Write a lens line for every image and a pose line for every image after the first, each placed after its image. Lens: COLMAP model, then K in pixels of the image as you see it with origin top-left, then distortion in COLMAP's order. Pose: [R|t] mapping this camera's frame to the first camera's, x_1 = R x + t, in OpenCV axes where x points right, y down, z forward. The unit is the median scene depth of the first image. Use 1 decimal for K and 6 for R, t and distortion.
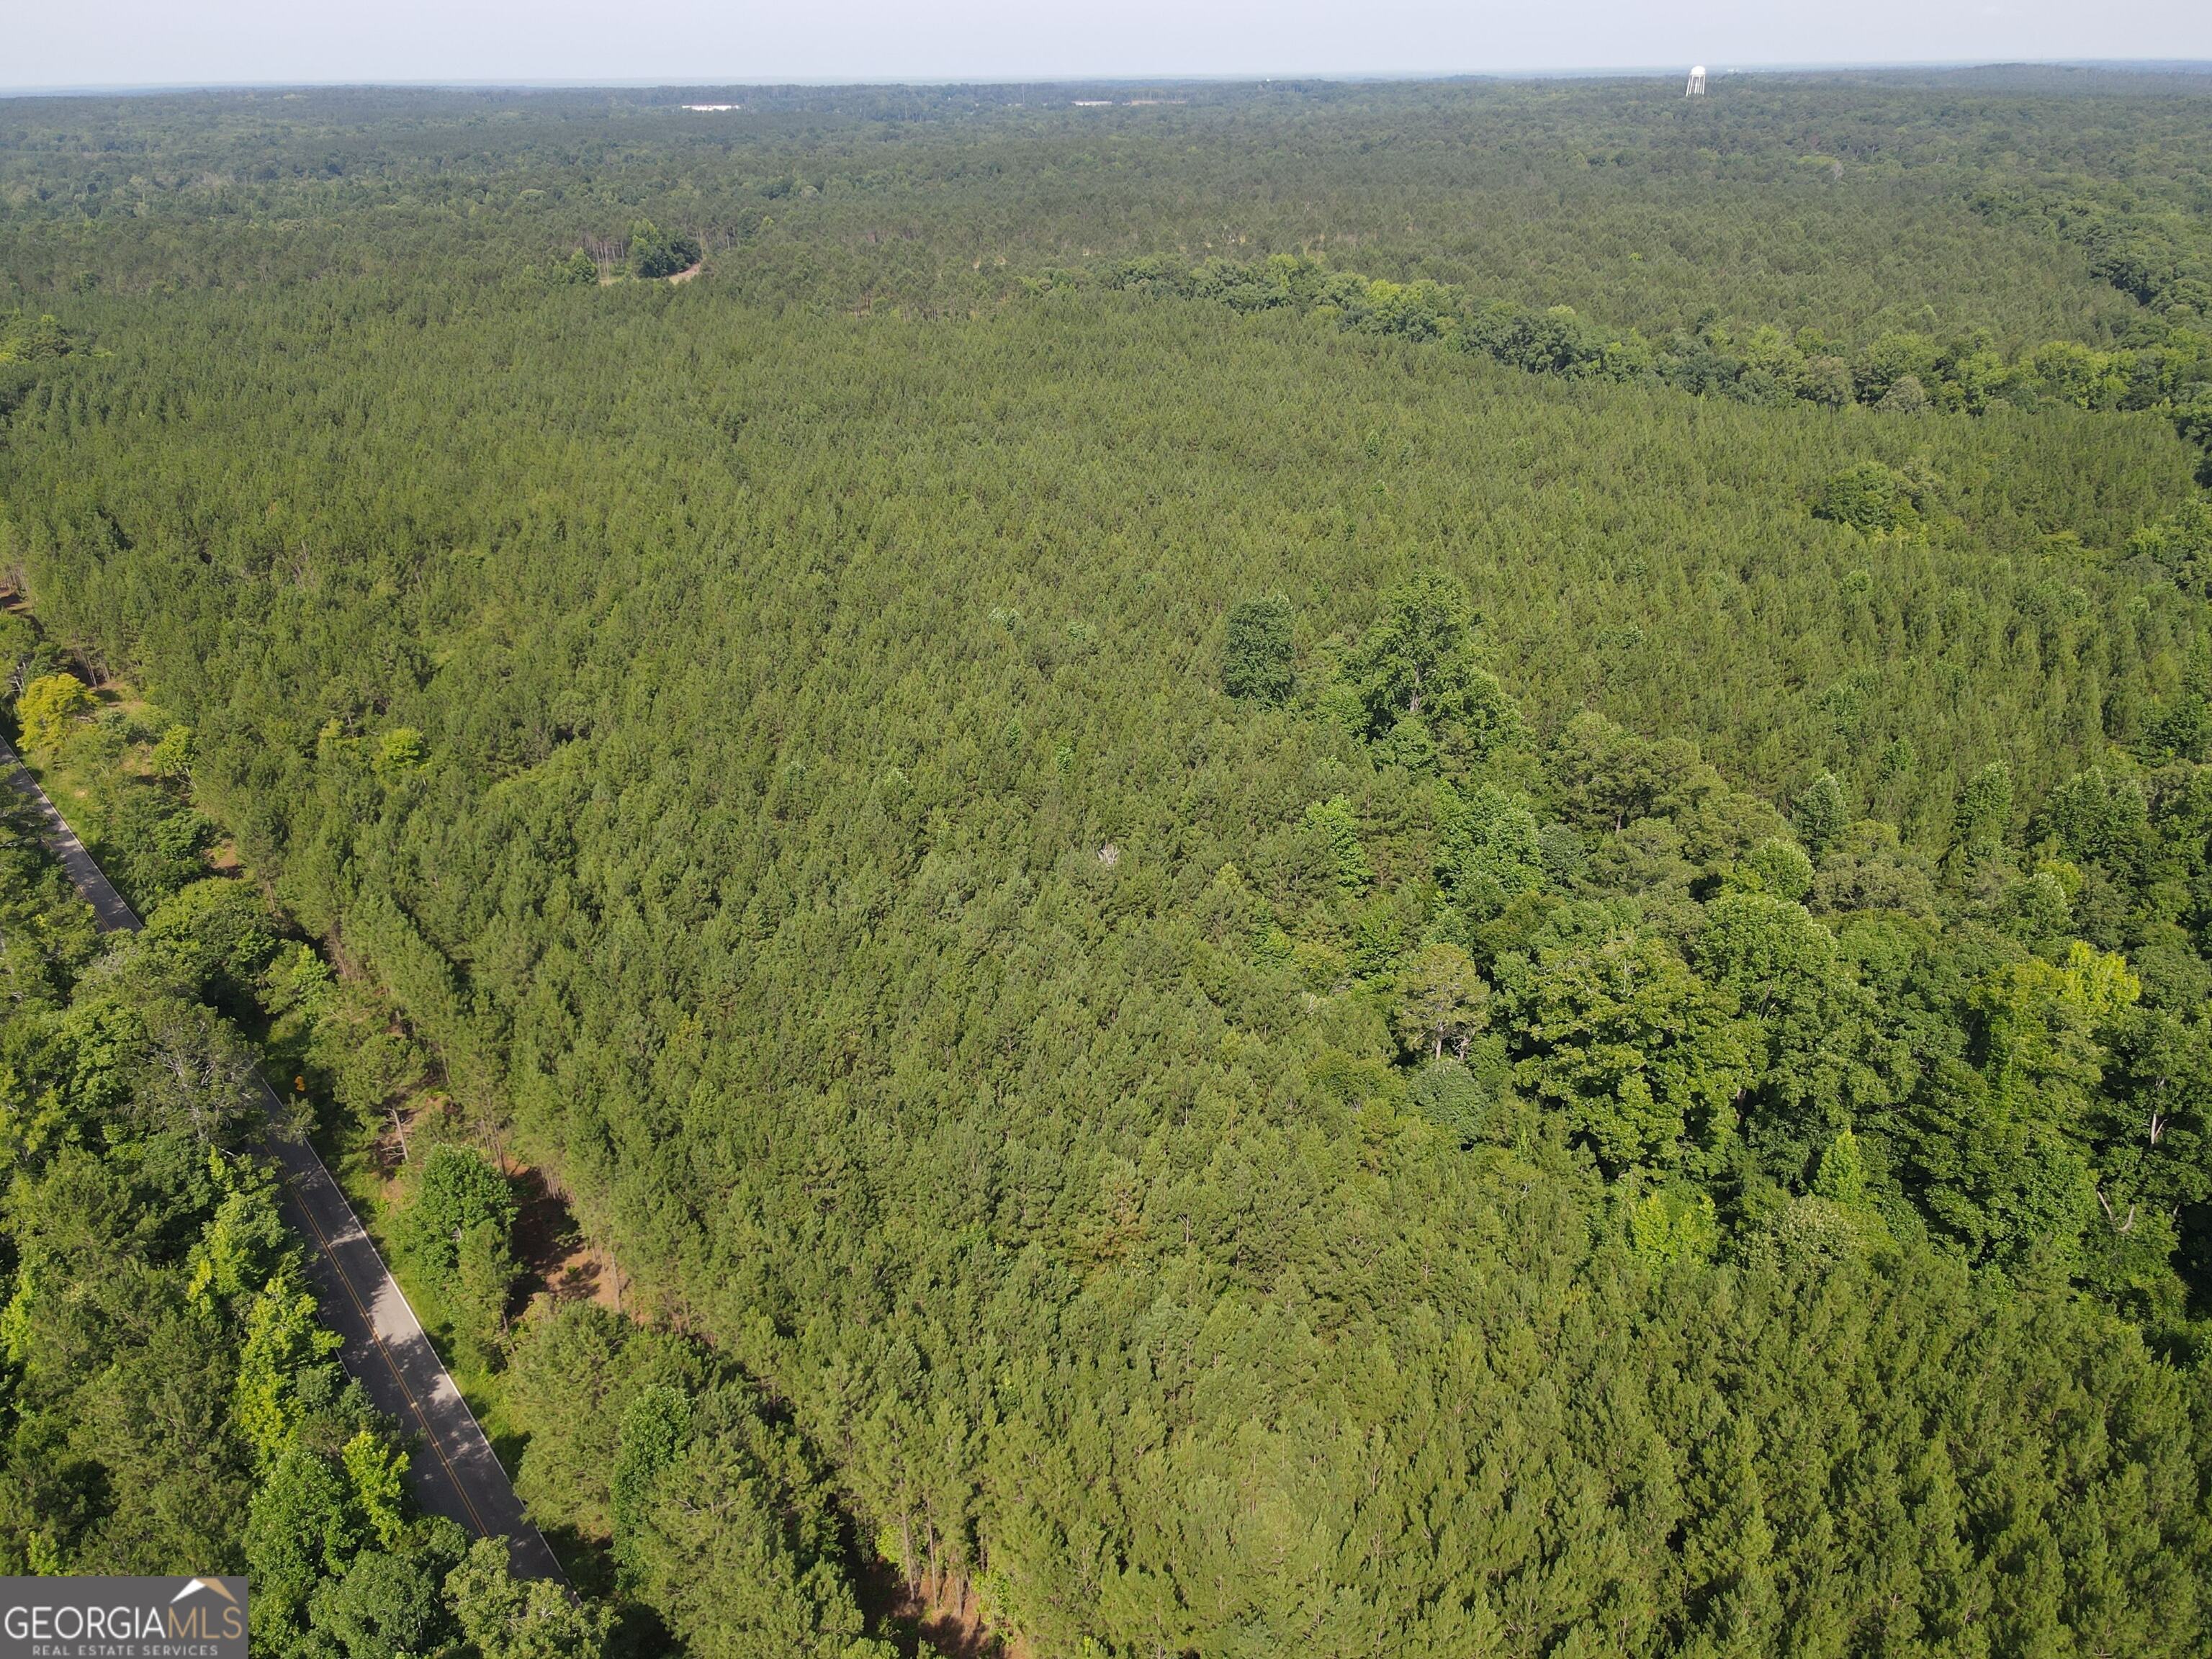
lens RADIAL K [[1544.6, 0, 1103.9], [0, 1544.6, 822.7], [0, 0, 1]] dist [0.003057, -0.005282]
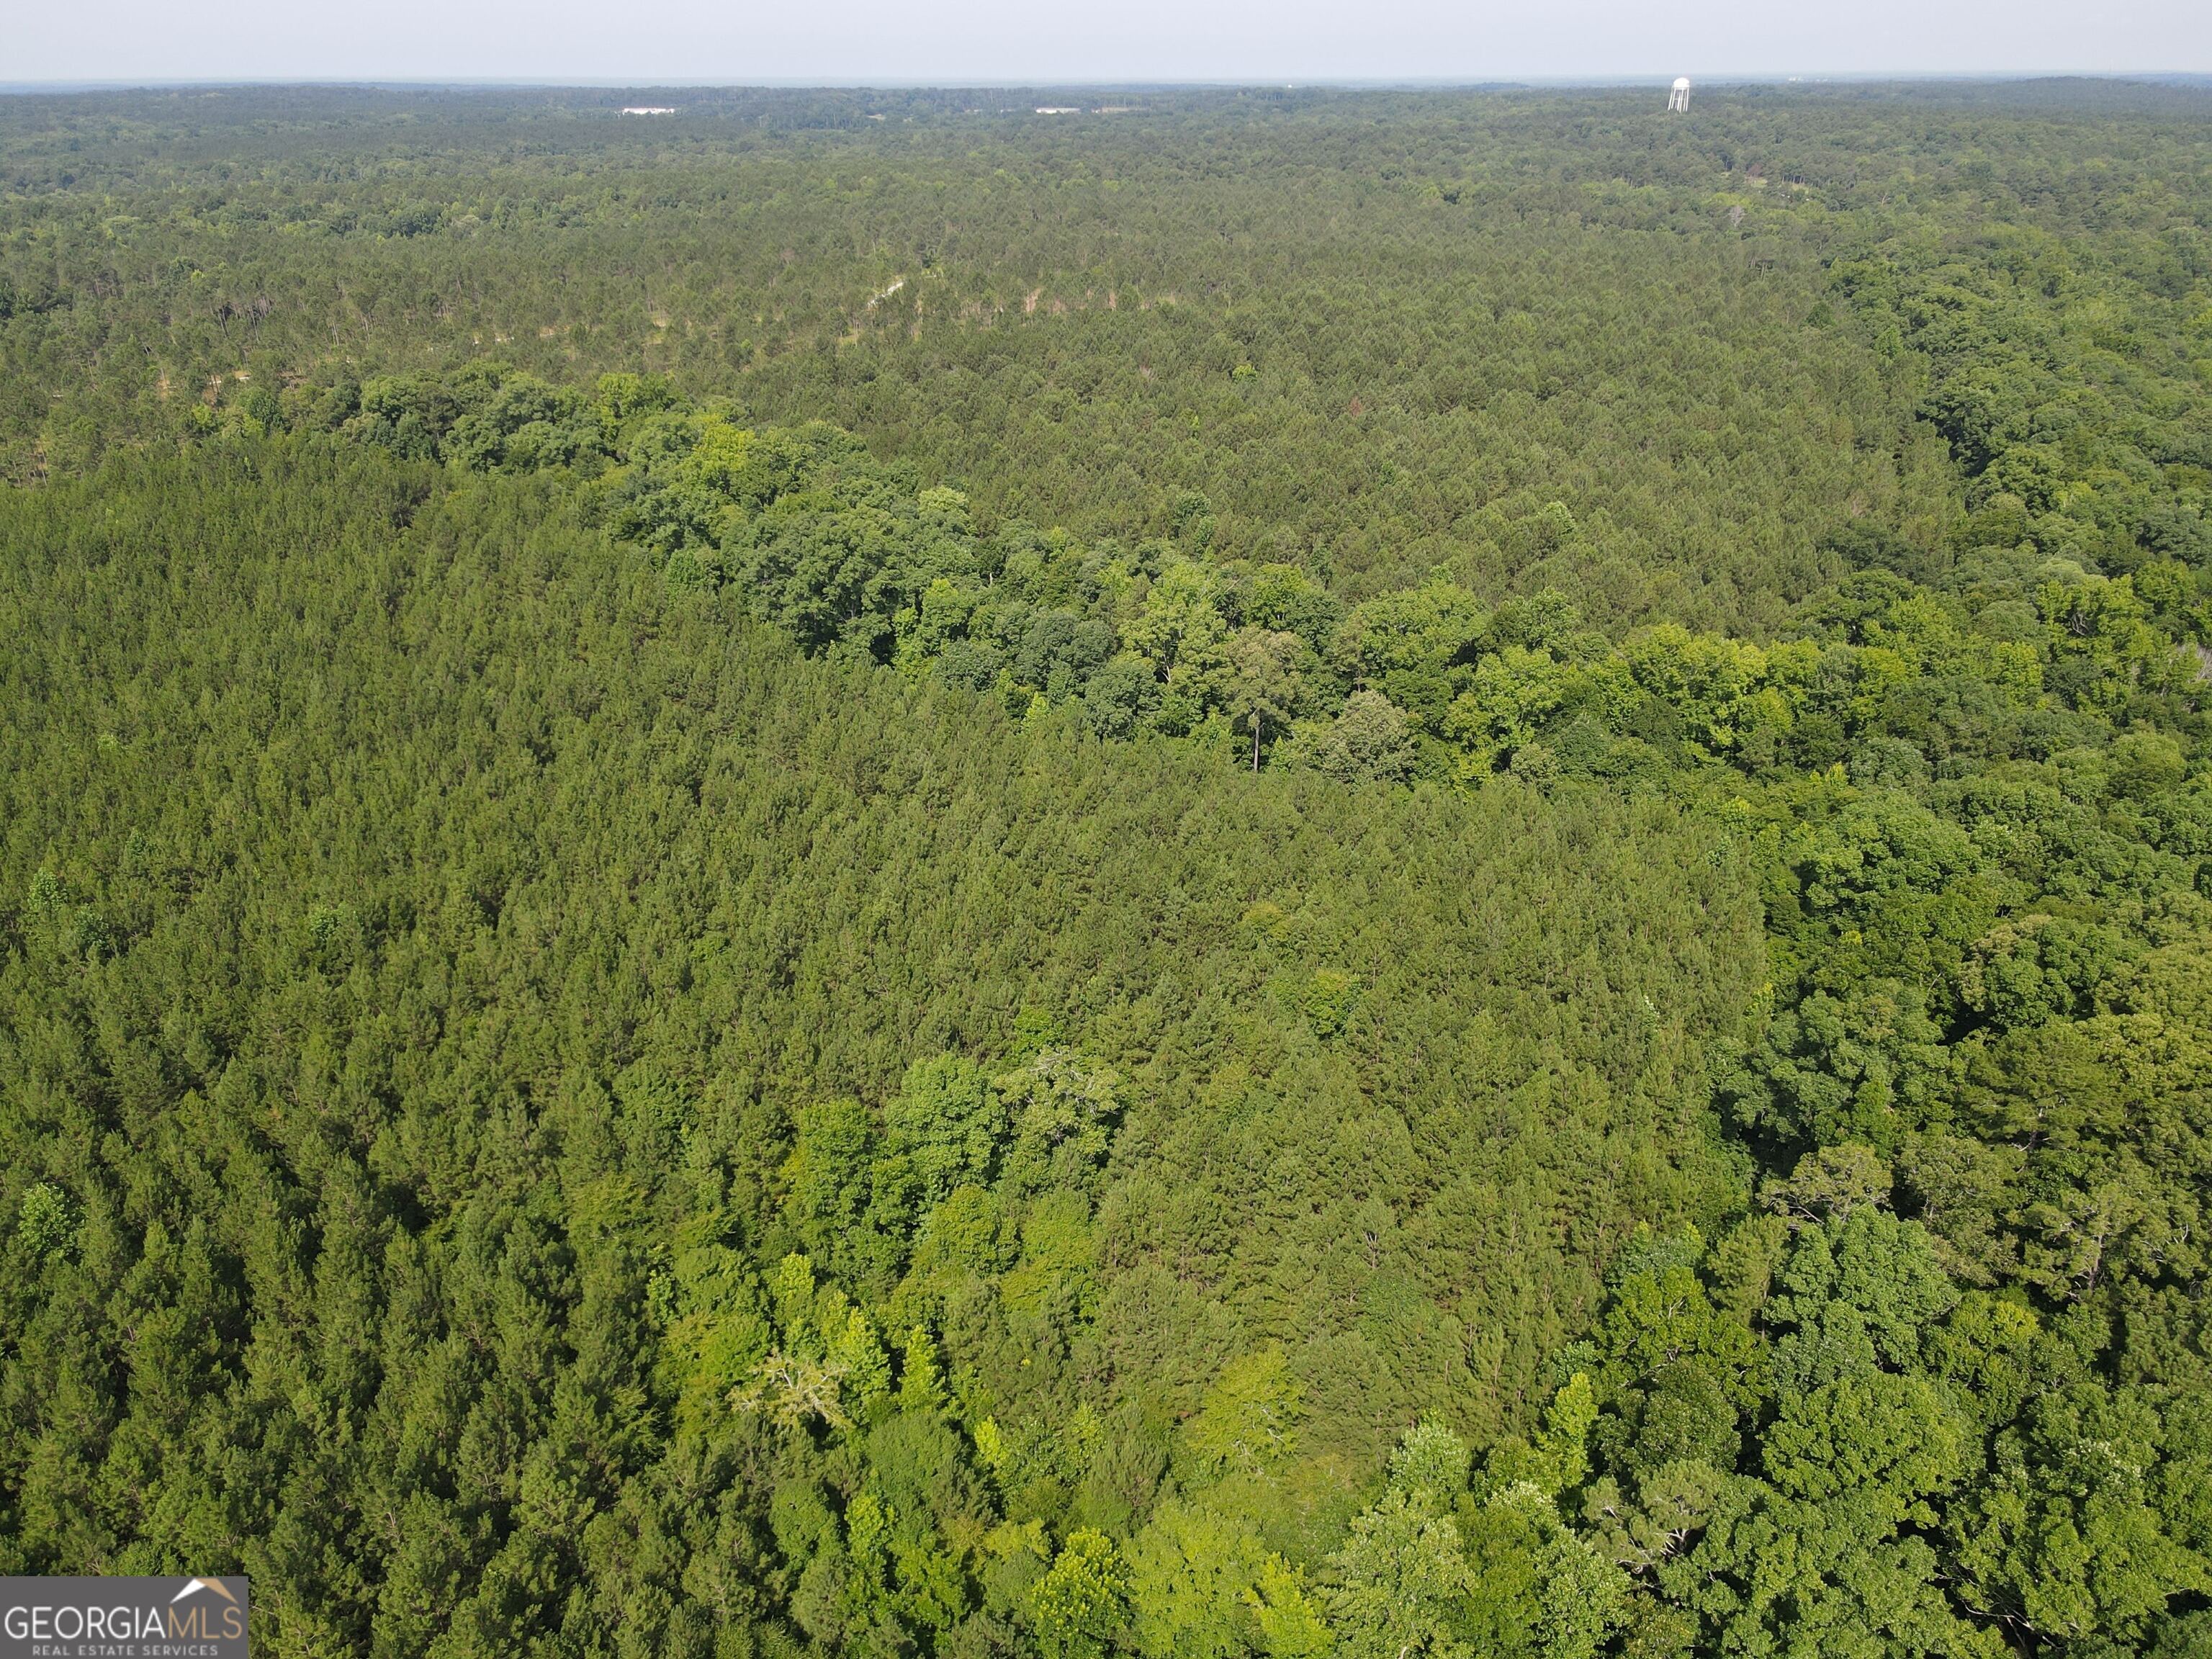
lens RADIAL K [[1544.6, 0, 1103.8], [0, 1544.6, 828.0], [0, 0, 1]] dist [0.003057, -0.005282]
pose [[0.999177, 0.025307, -0.031693, 0.089759], [-0.025250, 0.999679, 0.002214, -0.048427], [0.031739, -0.001412, 0.999495, 0.093277]]
